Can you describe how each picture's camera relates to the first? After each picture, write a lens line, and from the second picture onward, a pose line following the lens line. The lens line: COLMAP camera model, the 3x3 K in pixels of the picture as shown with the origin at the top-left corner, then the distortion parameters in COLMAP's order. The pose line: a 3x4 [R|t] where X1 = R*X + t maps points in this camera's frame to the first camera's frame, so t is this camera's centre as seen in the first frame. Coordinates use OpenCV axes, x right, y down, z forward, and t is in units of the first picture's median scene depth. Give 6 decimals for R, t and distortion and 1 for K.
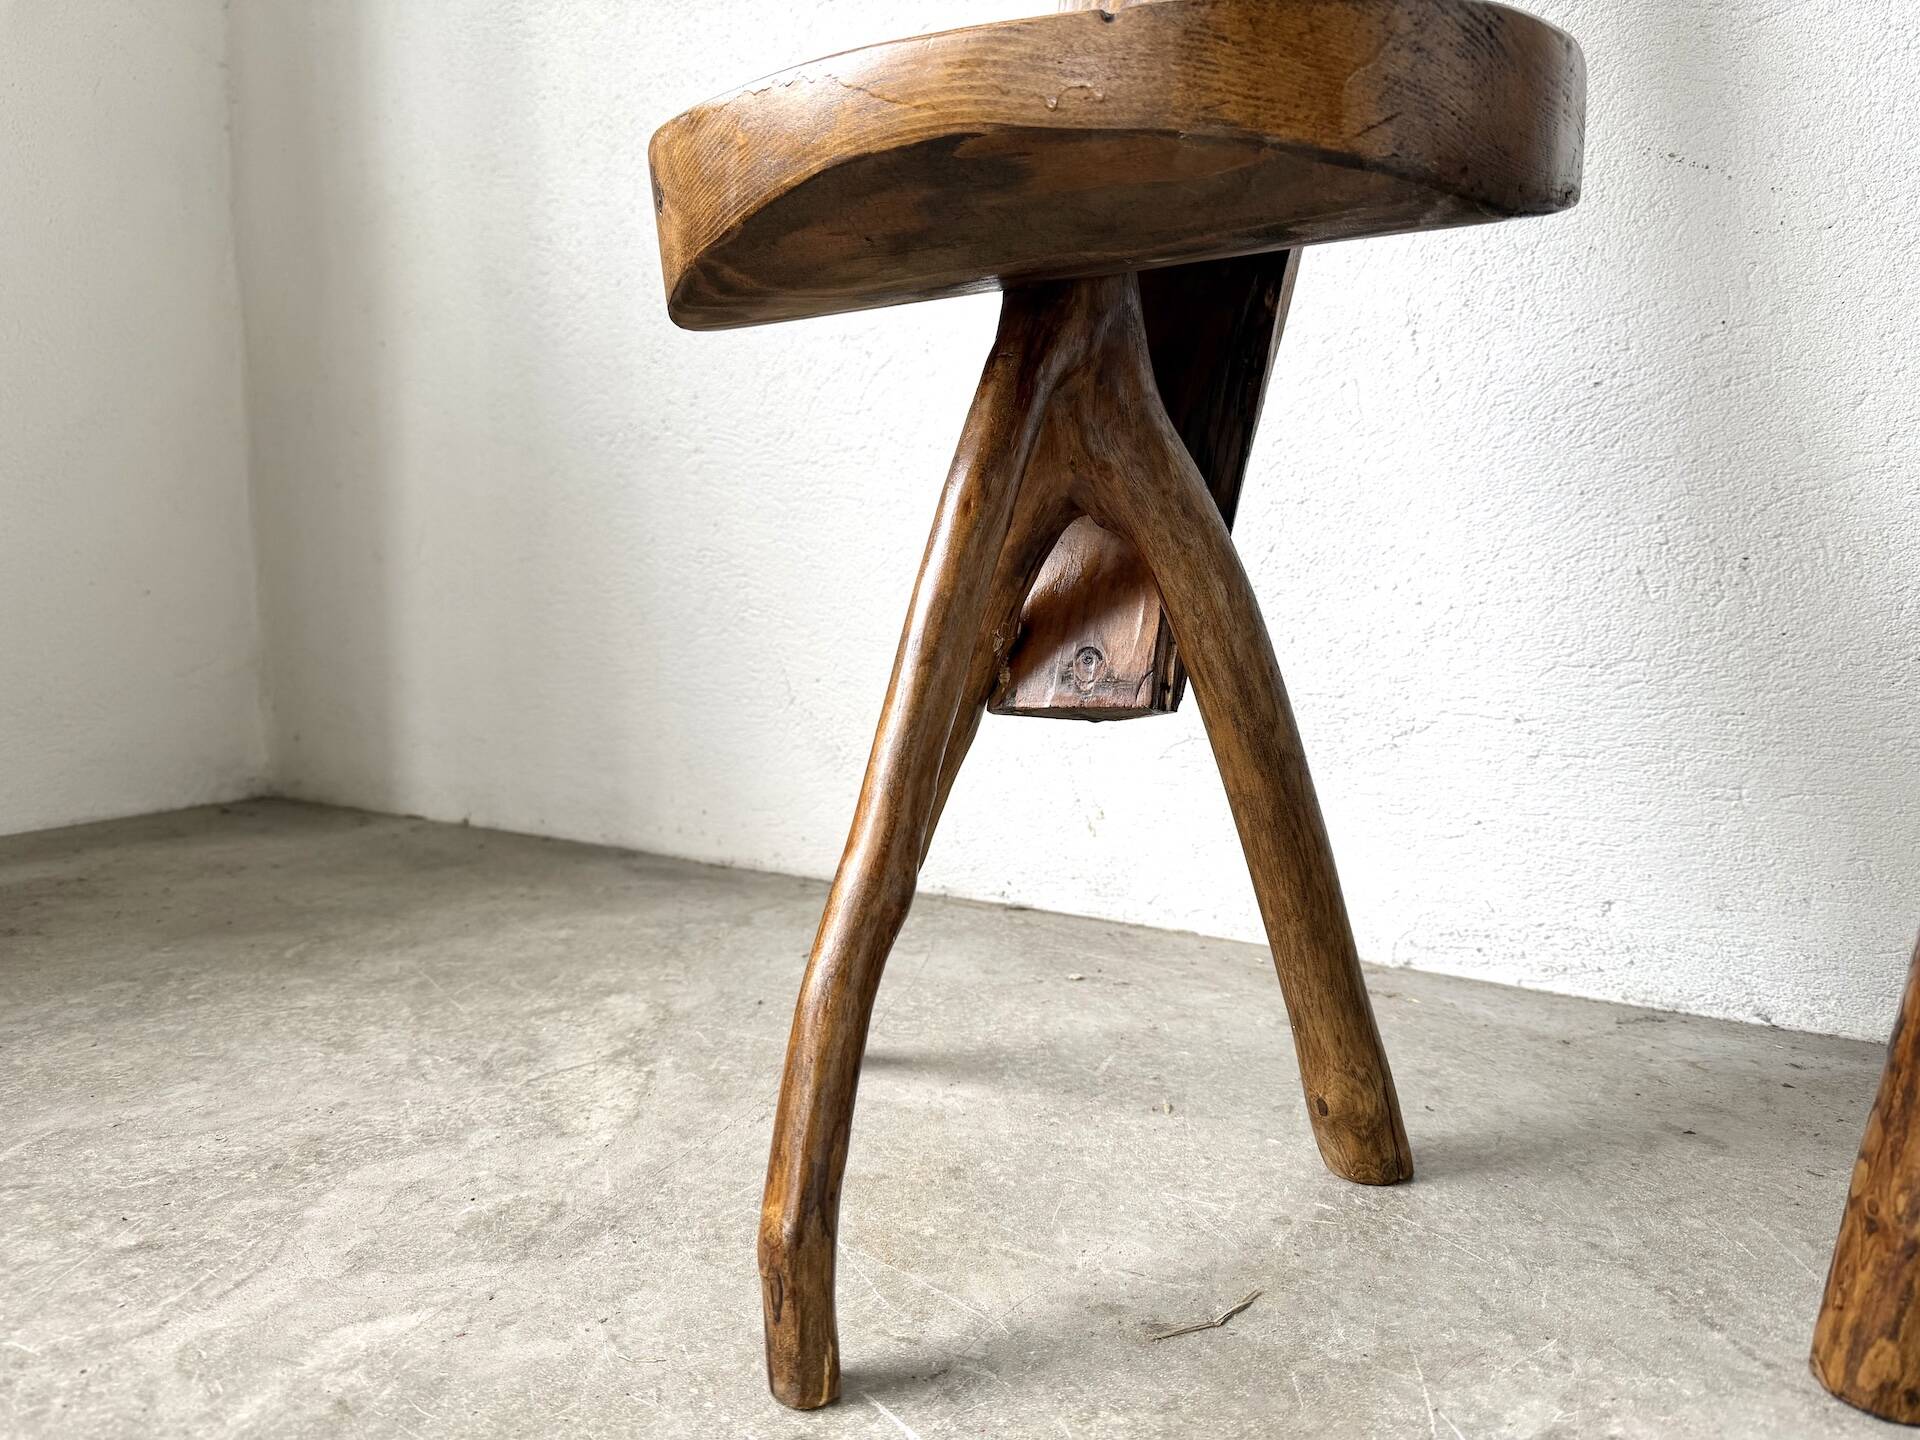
lens RADIAL K [[1372.8, 0, 961.1], [0, 1372.8, 706.8], [0, 0, 1]] dist [0.013527, -0.026812]
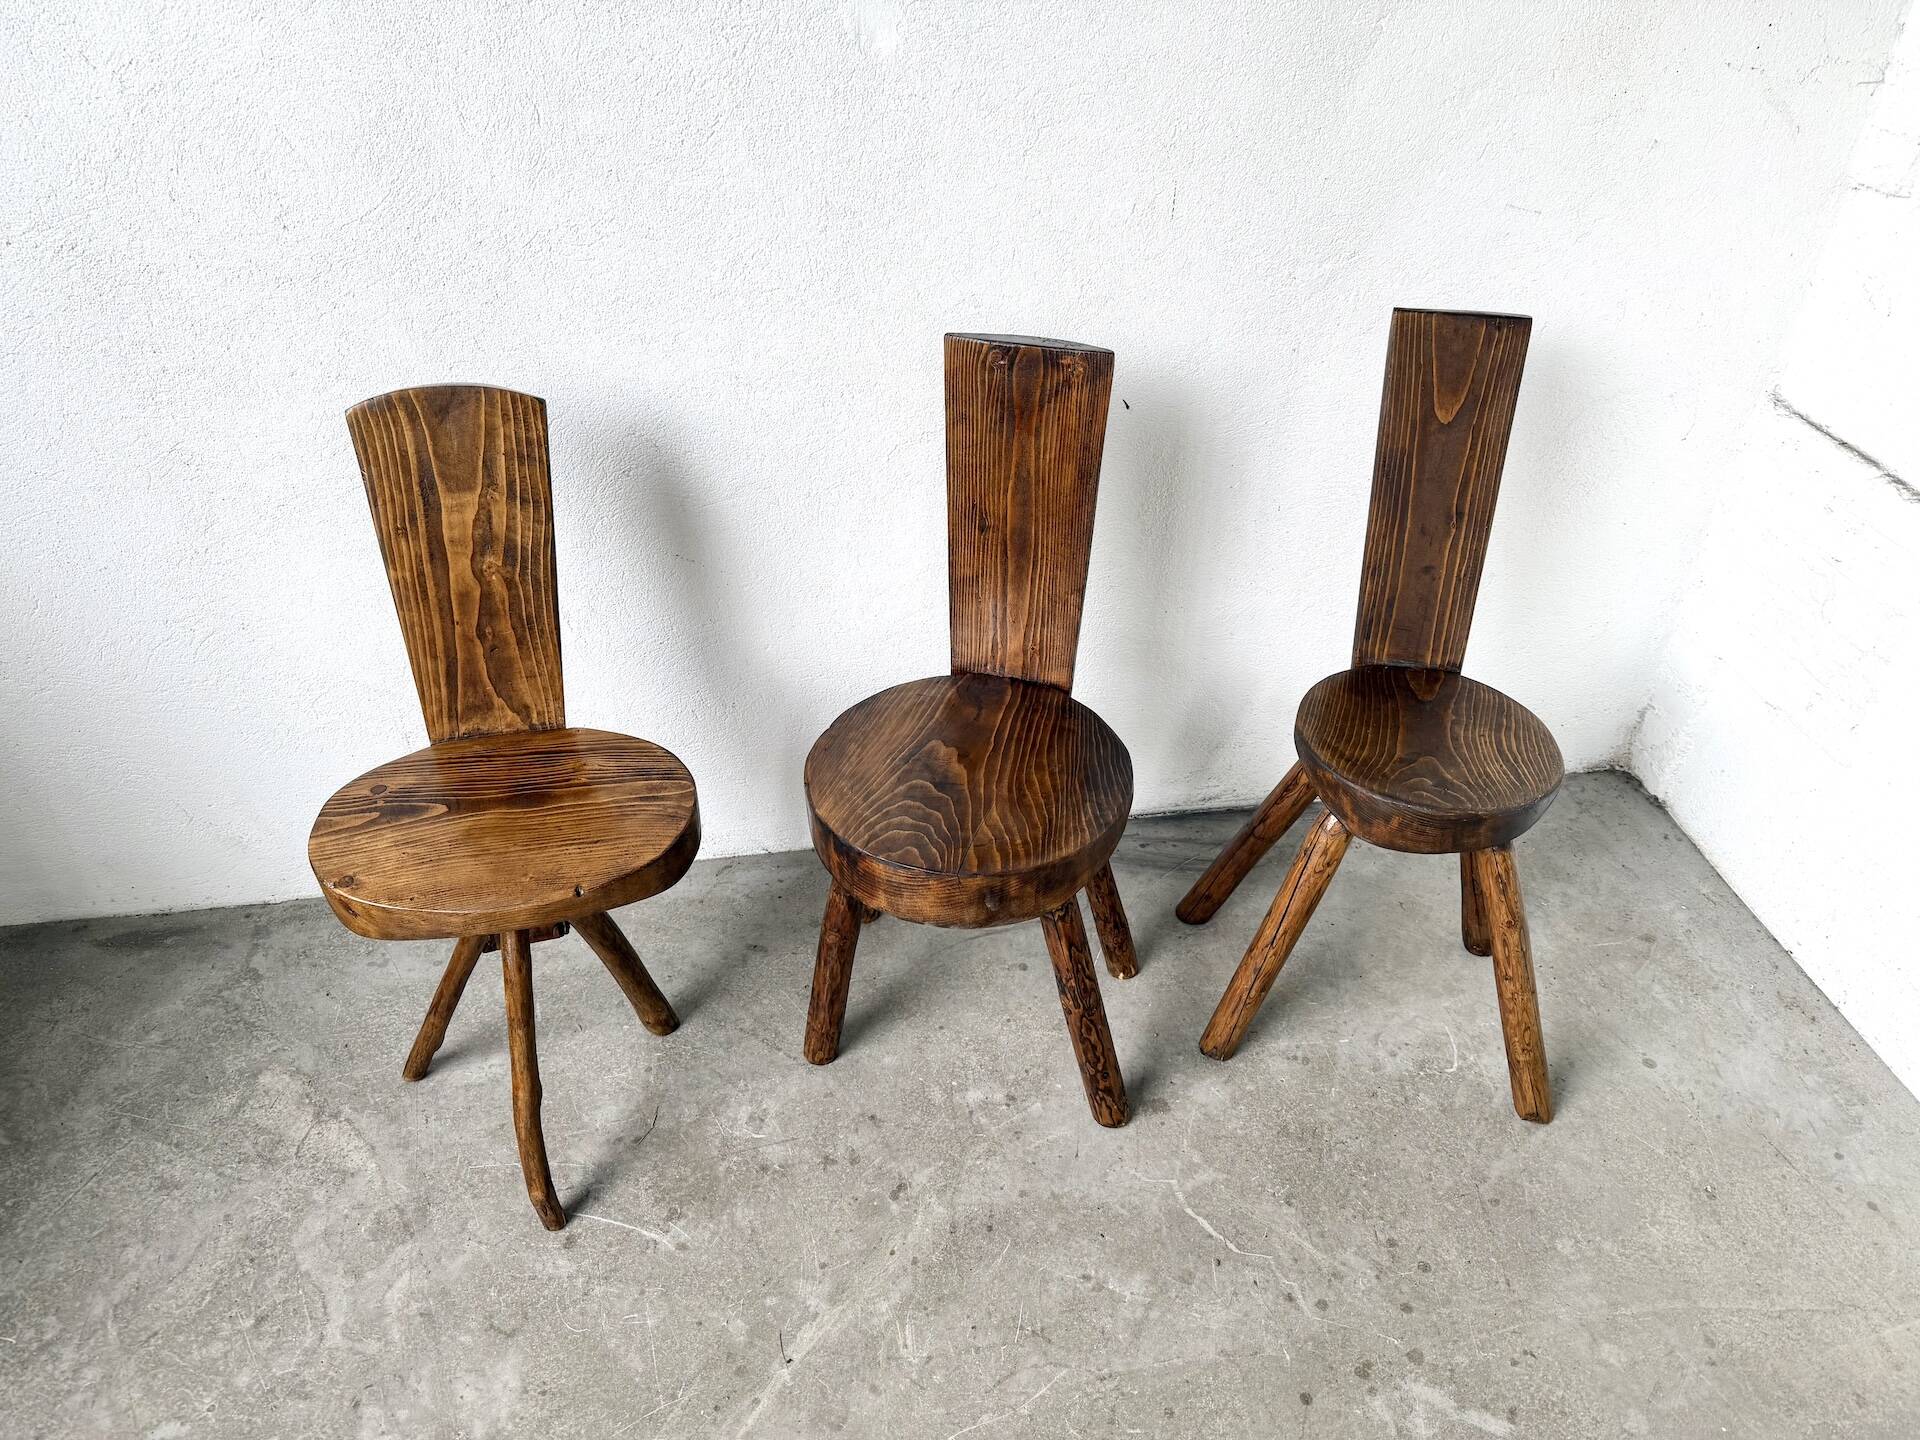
lens RADIAL K [[1353.9, 0, 959.6], [0, 1353.9, 729.3], [0, 0, 1]] dist [0.029756, -0.038000]
pose [[0.744008, -0.387619, 0.544246, -0.498700], [0.055921, 0.847797, 0.527365, -1.523817], [-0.665827, -0.361928, 0.652443, -0.940775]]
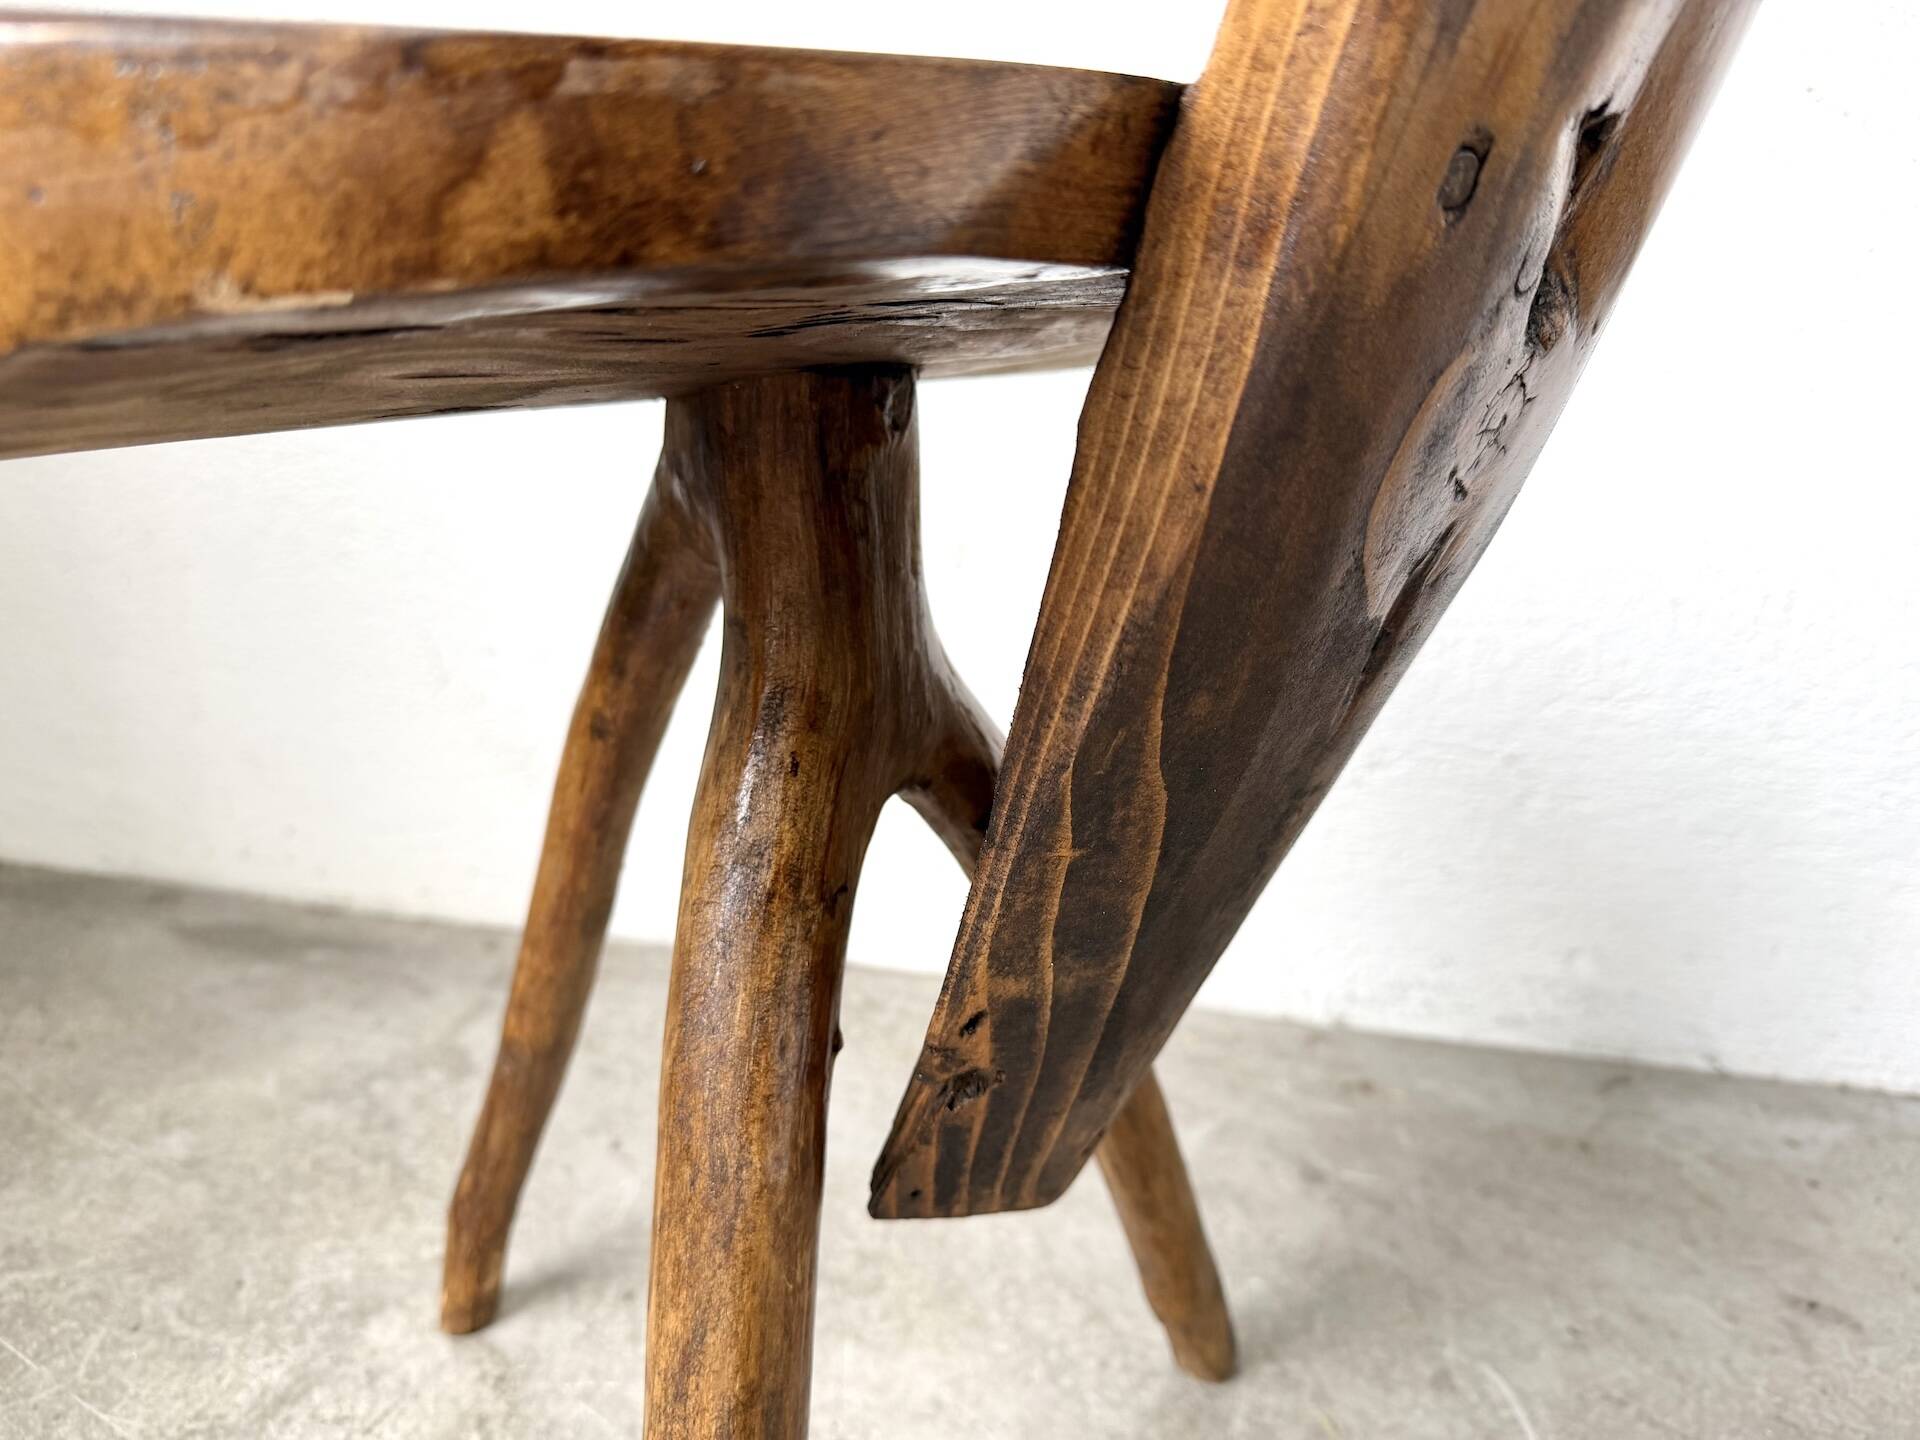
lens RADIAL K [[1372.8, 0, 961.1], [0, 1372.8, 706.8], [0, 0, 1]] dist [0.013527, -0.026812]
pose [[0.896594, -0.081651, 0.435262, -0.352284], [-0.028512, 0.970174, 0.240729, -0.302762], [-0.441935, -0.228246, 0.867524, 0.525812]]
